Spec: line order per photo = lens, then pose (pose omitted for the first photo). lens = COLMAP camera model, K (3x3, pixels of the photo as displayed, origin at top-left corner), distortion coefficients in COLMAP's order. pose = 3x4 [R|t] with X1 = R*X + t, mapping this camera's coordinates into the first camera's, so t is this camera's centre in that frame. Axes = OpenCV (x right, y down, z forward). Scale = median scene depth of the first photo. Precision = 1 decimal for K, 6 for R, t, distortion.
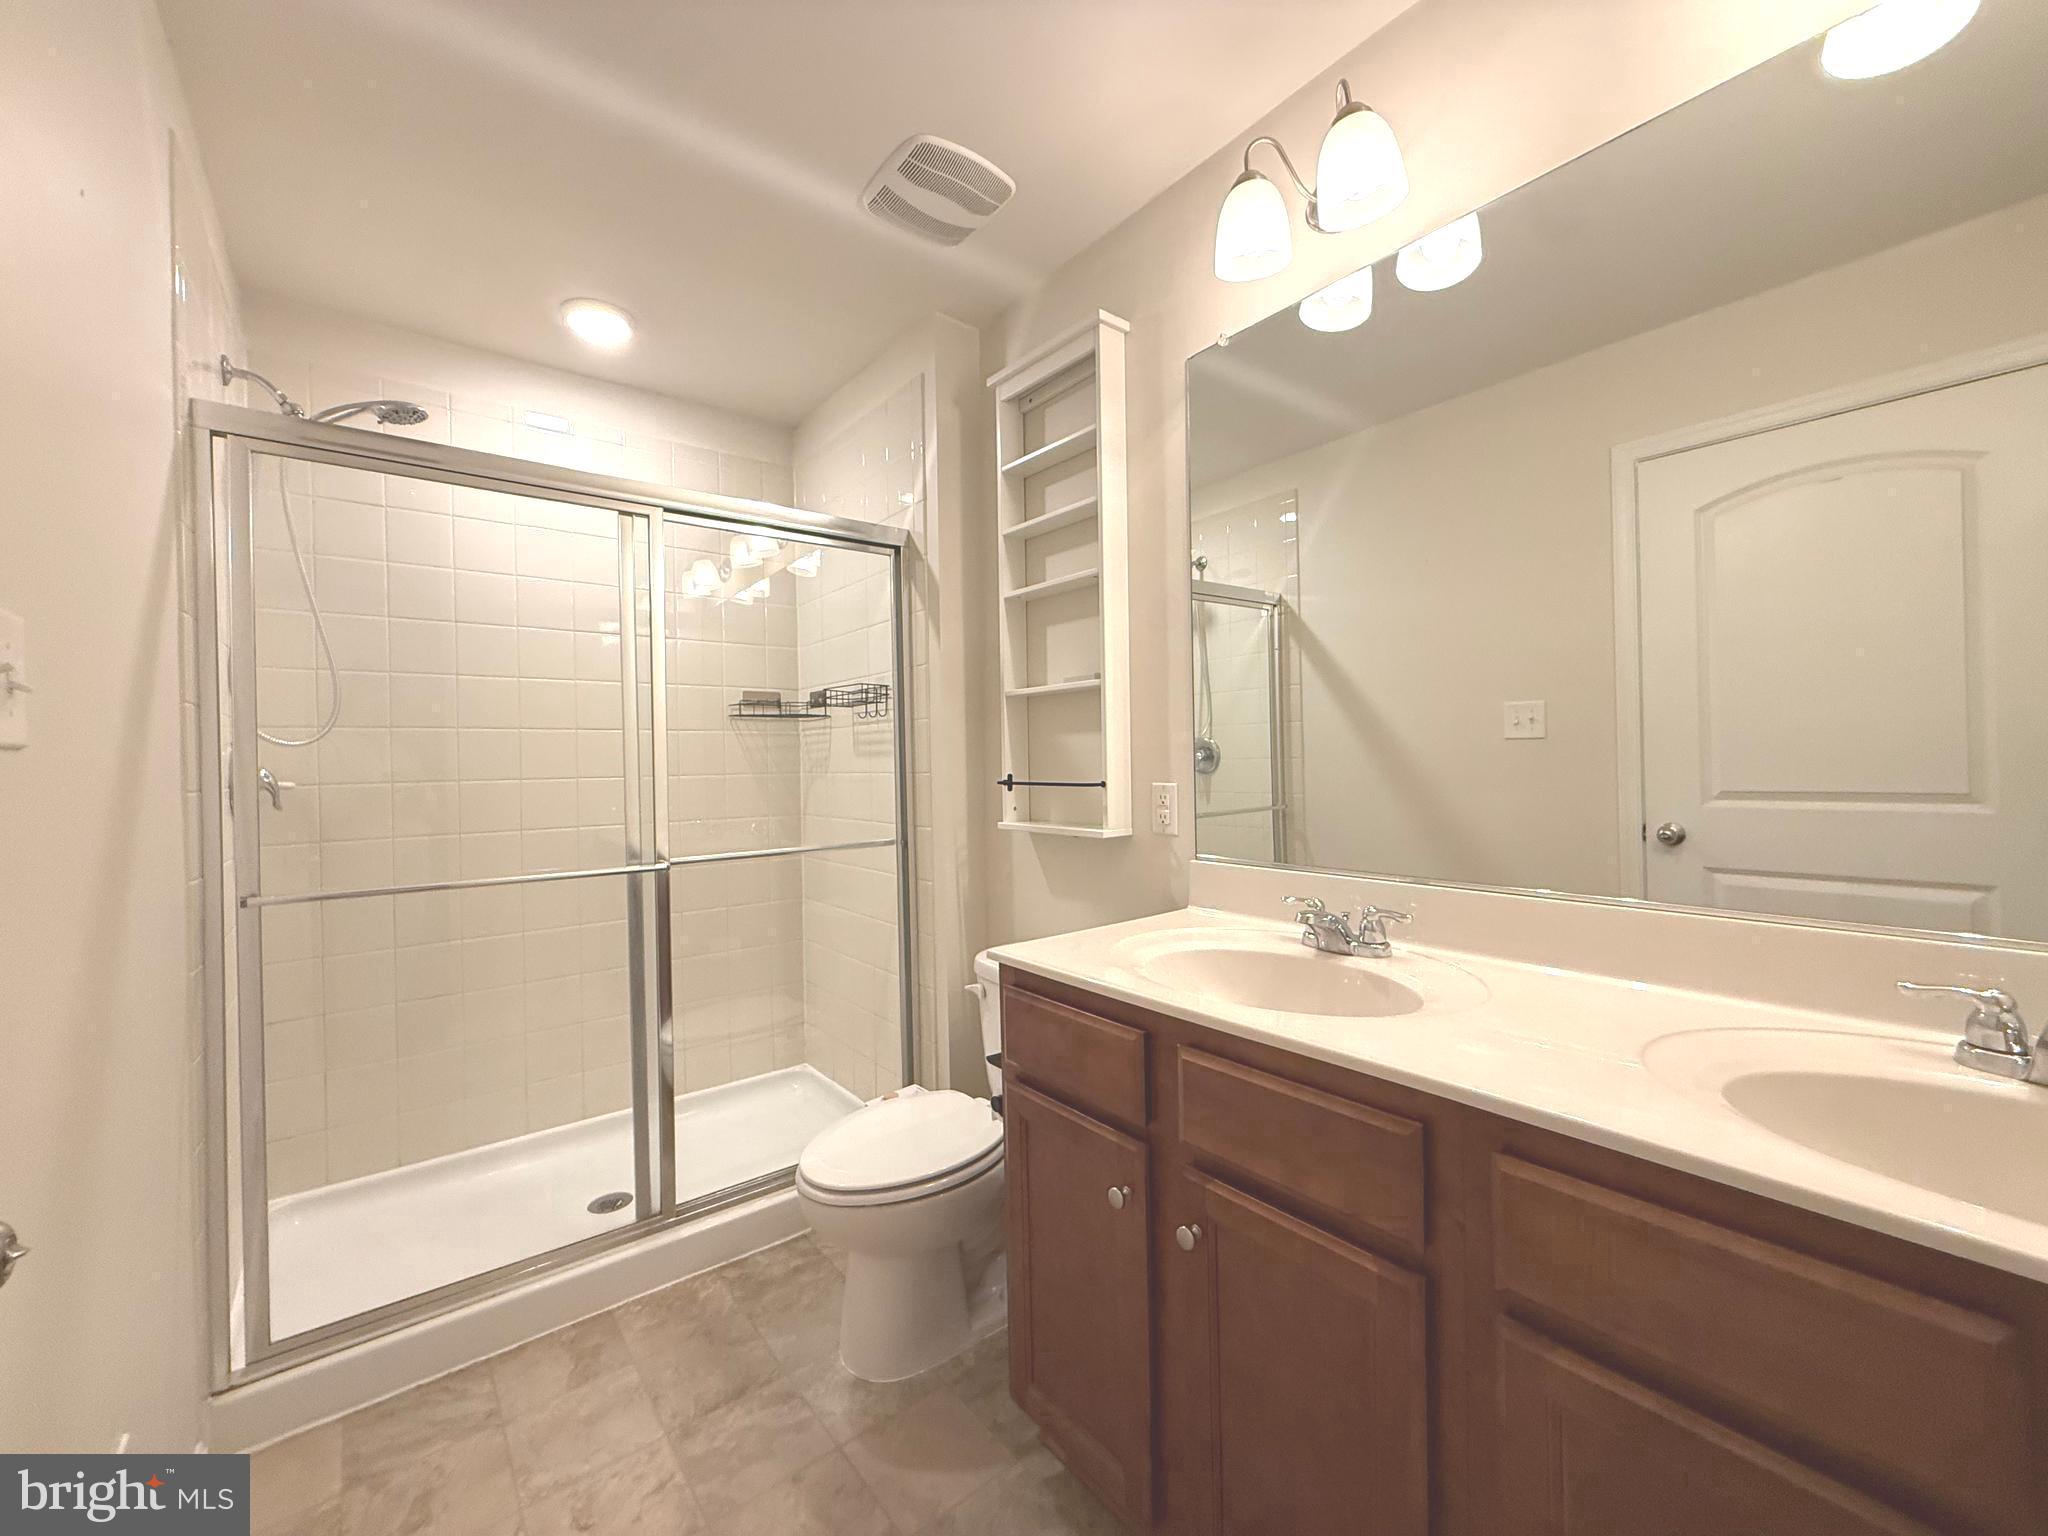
lens RADIAL K [[813.6, 0, 1017.5], [0, 813.6, 768.7], [0, 0, 1]] dist [-0.000553, 0.000389]
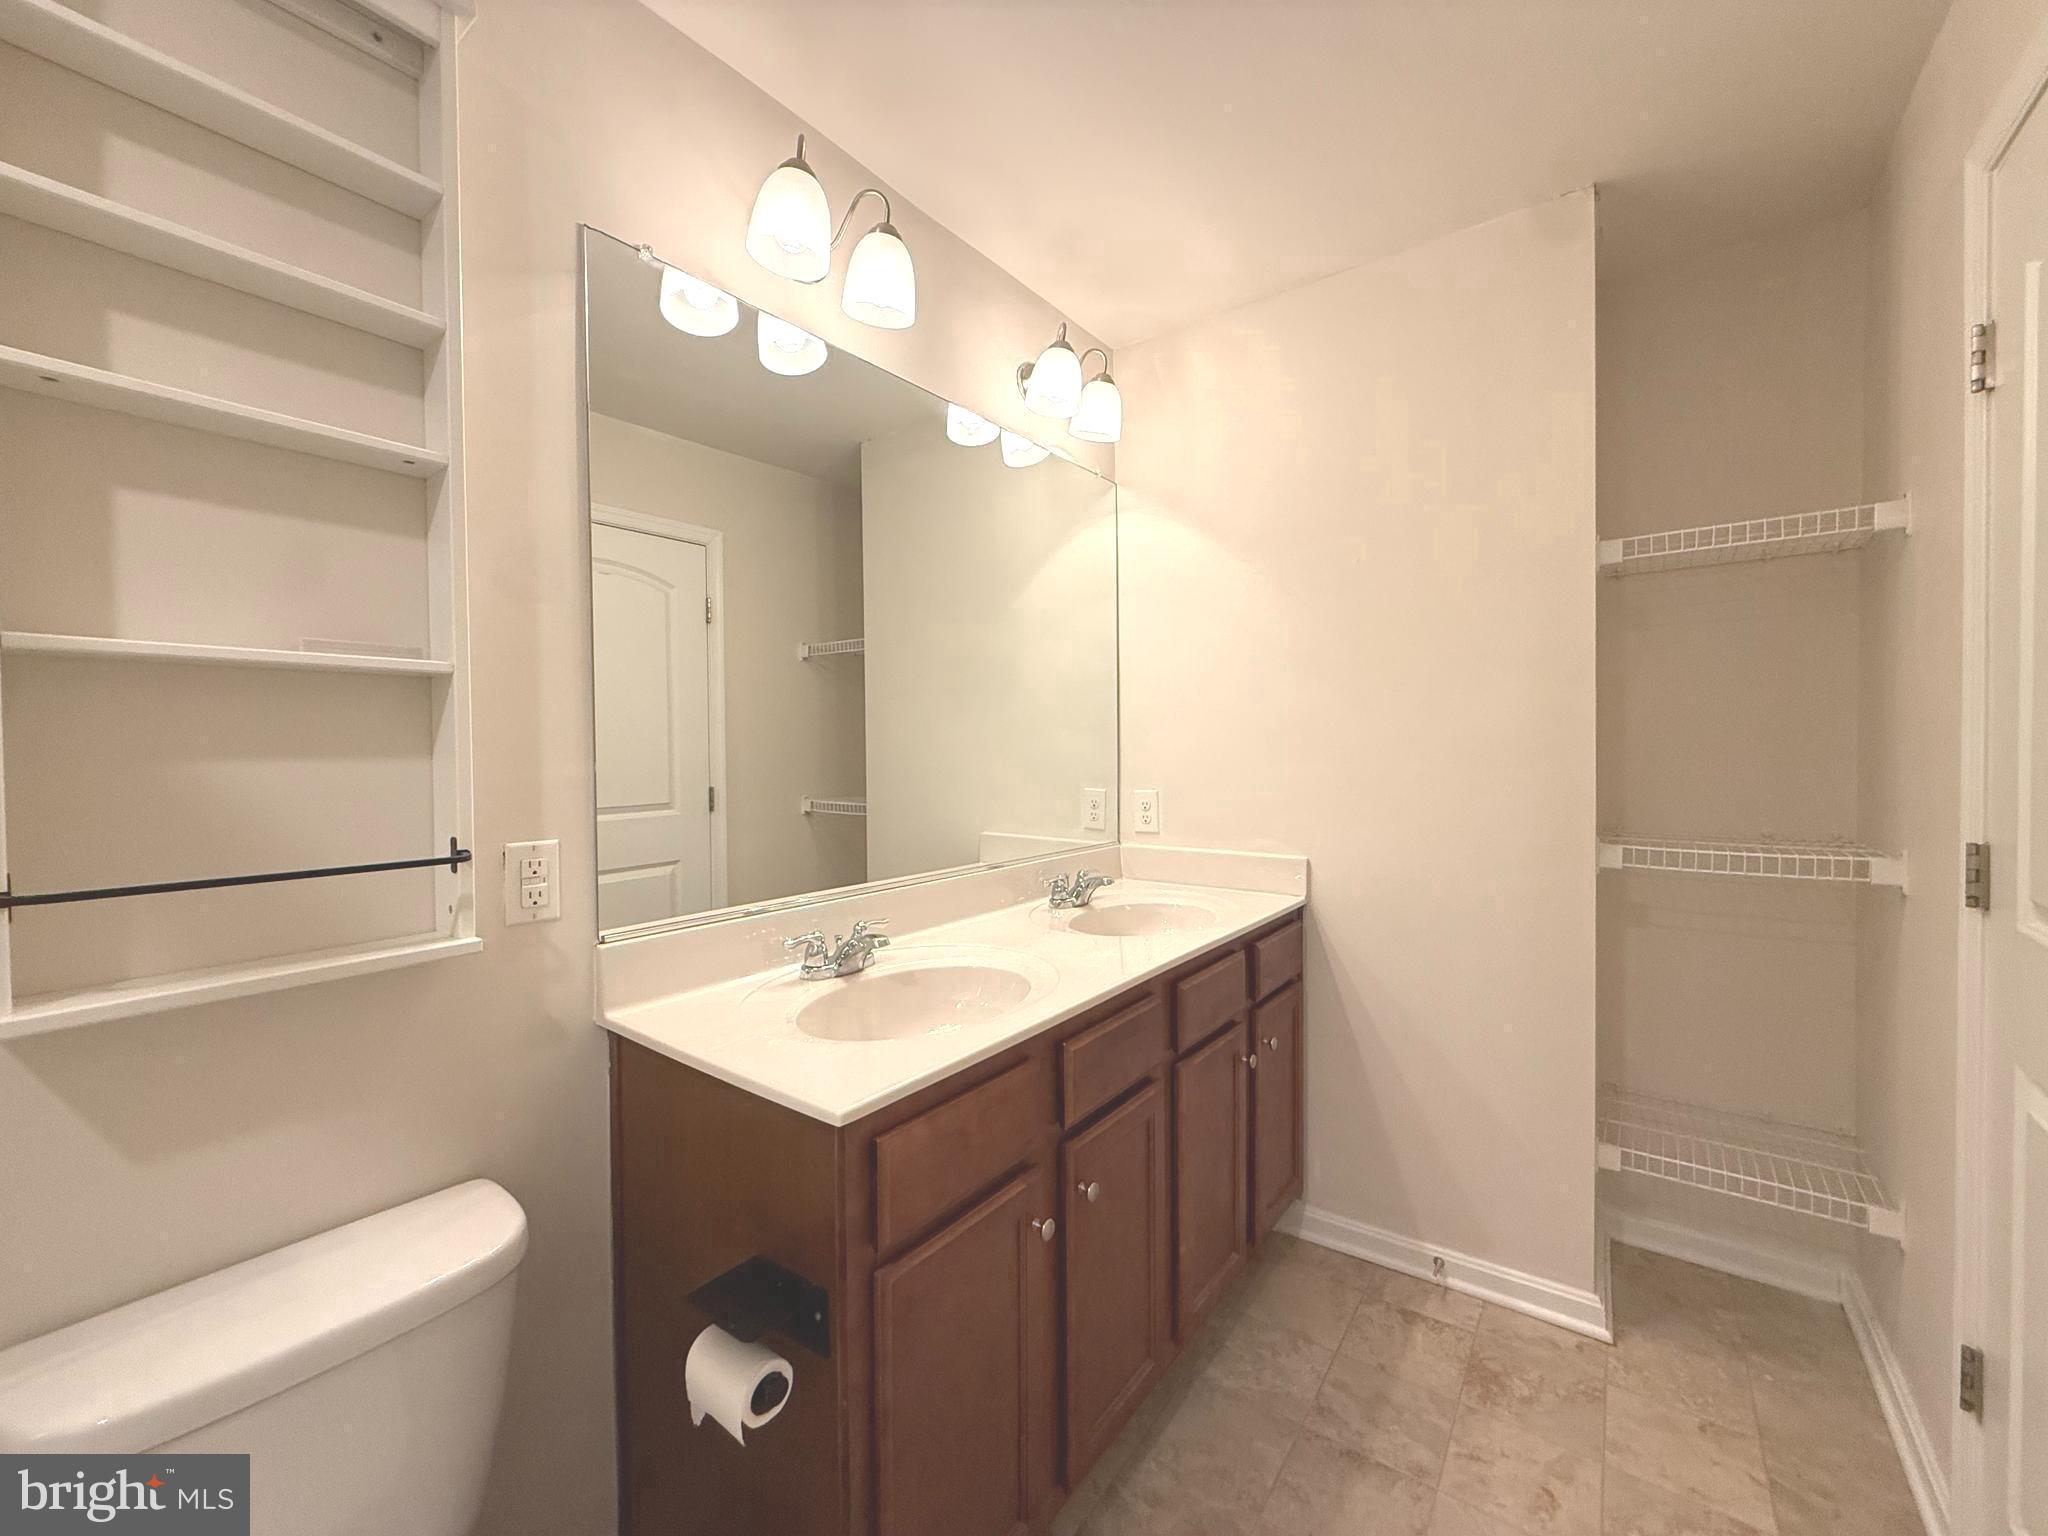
lens RADIAL K [[813.6, 0, 1006.4], [0, 813.6, 767.7], [0, 0, 1]] dist [-0.000553, 0.000389]
pose [[-0.238507, -0.002584, 0.971137, -0.493044], [0.025171, 0.999644, 0.008842, -0.034209], [-0.970815, 0.026553, -0.238357, 0.742871]]
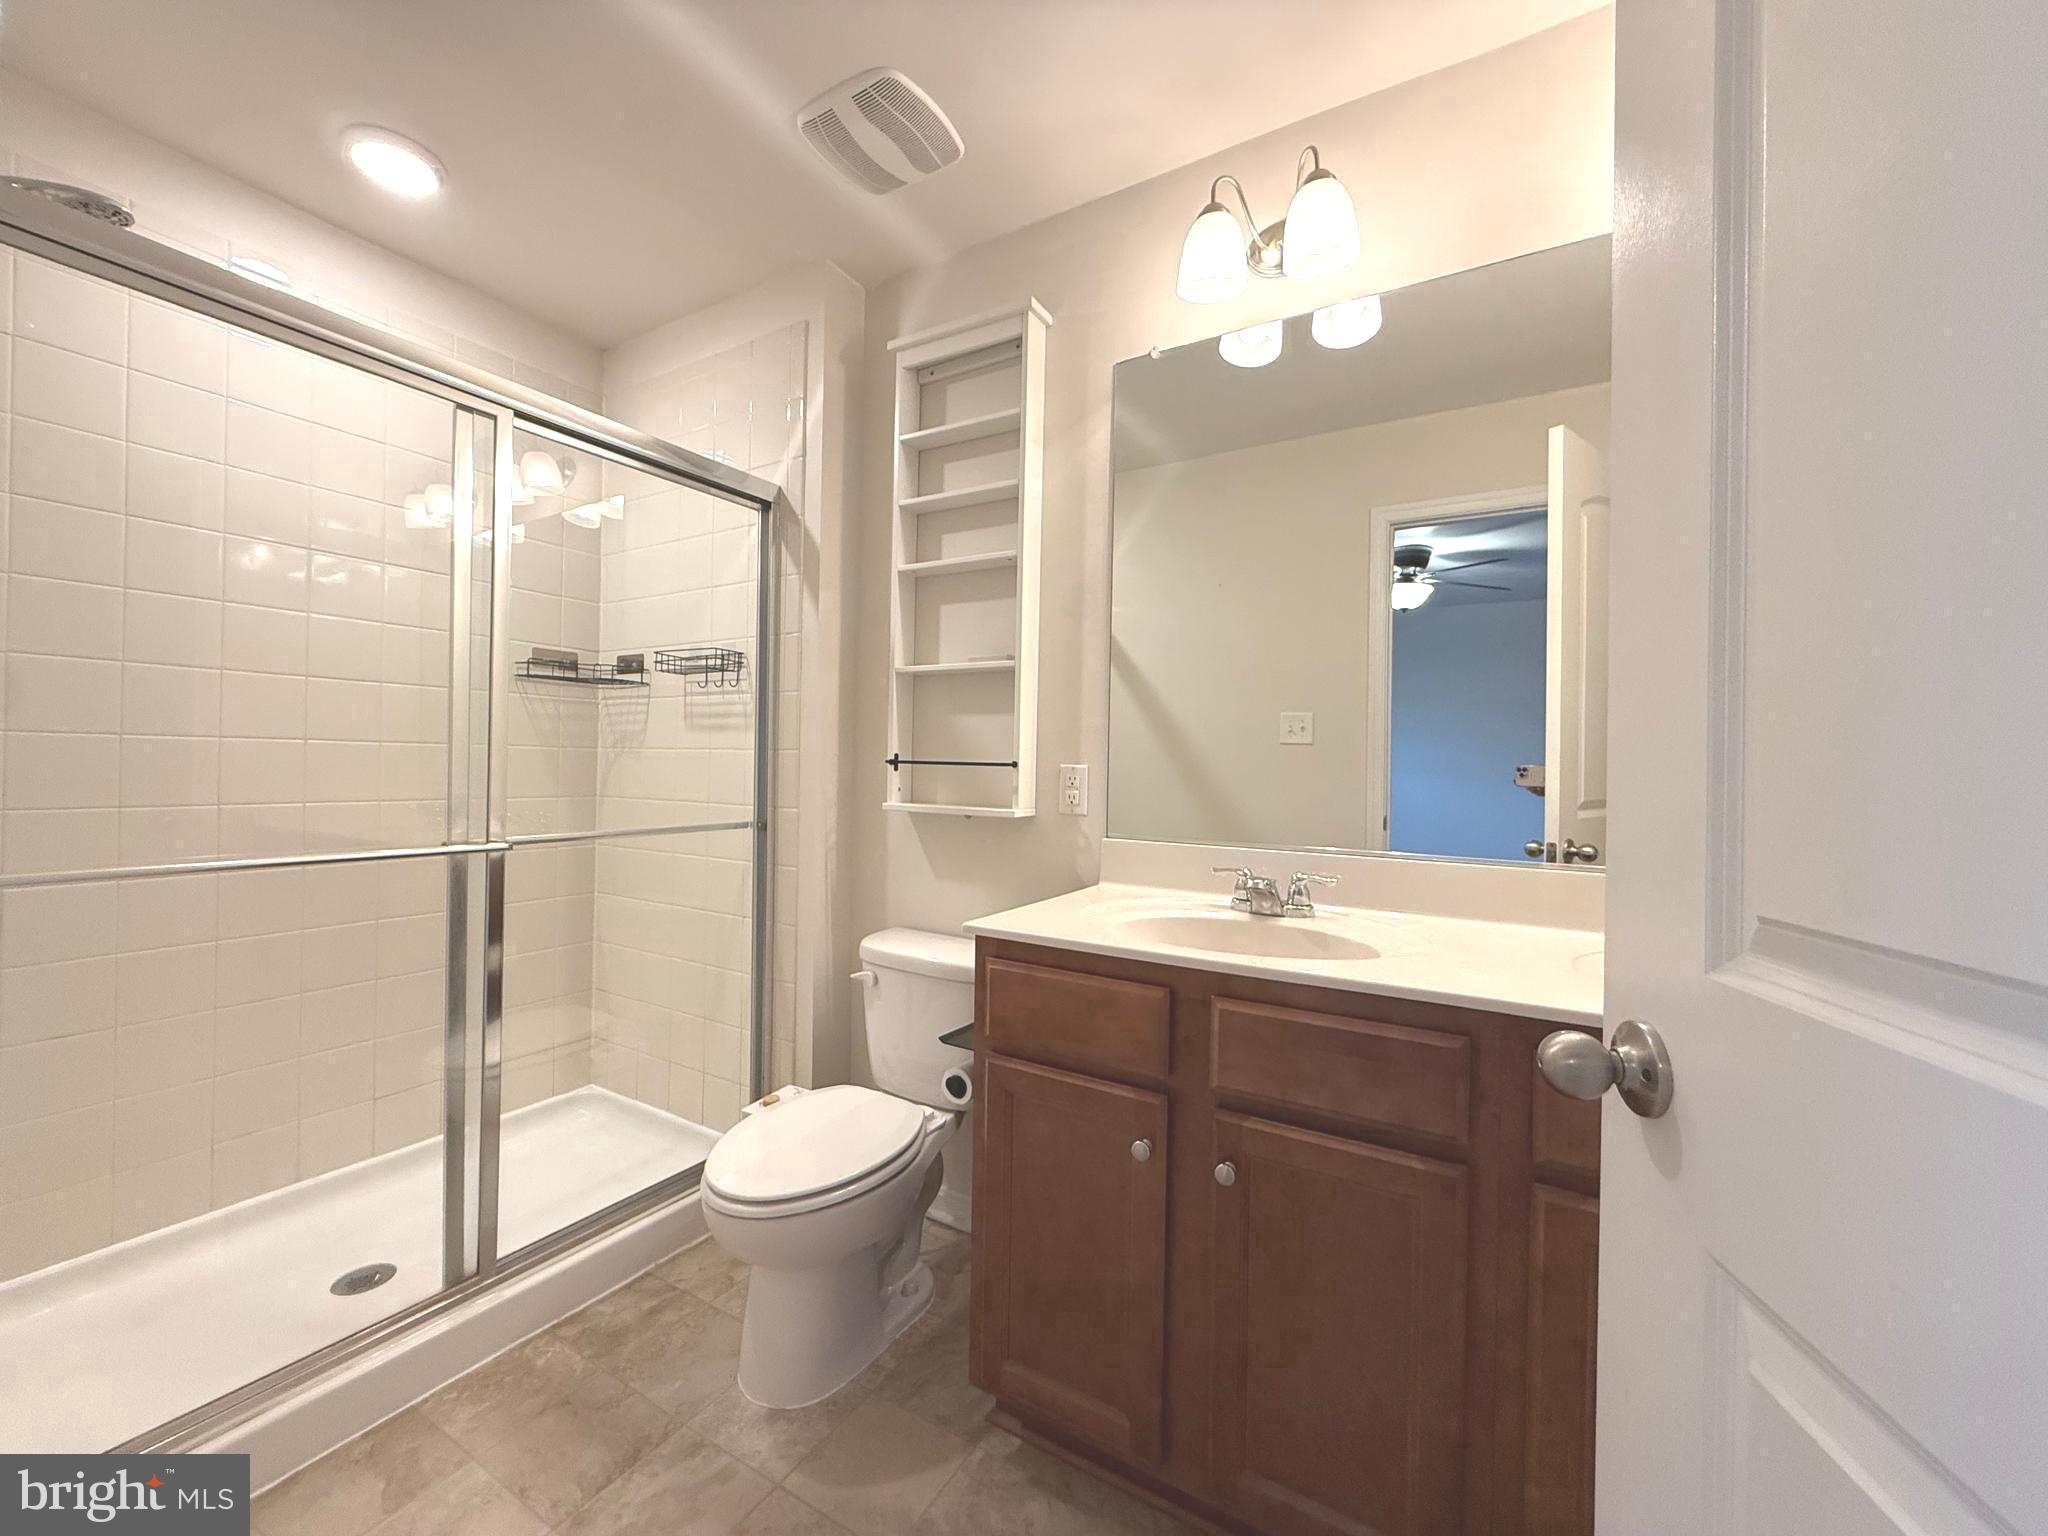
lens RADIAL K [[813.6, 0, 1019.5], [0, 813.6, 768.2], [0, 0, 1]] dist [-0.000553, 0.000389]
pose [[0.935125, 0.034098, 0.352673, -0.235464], [-0.032615, 0.999416, -0.010149, 0.032525], [-0.352813, -0.002012, 0.935692, 0.049859]]
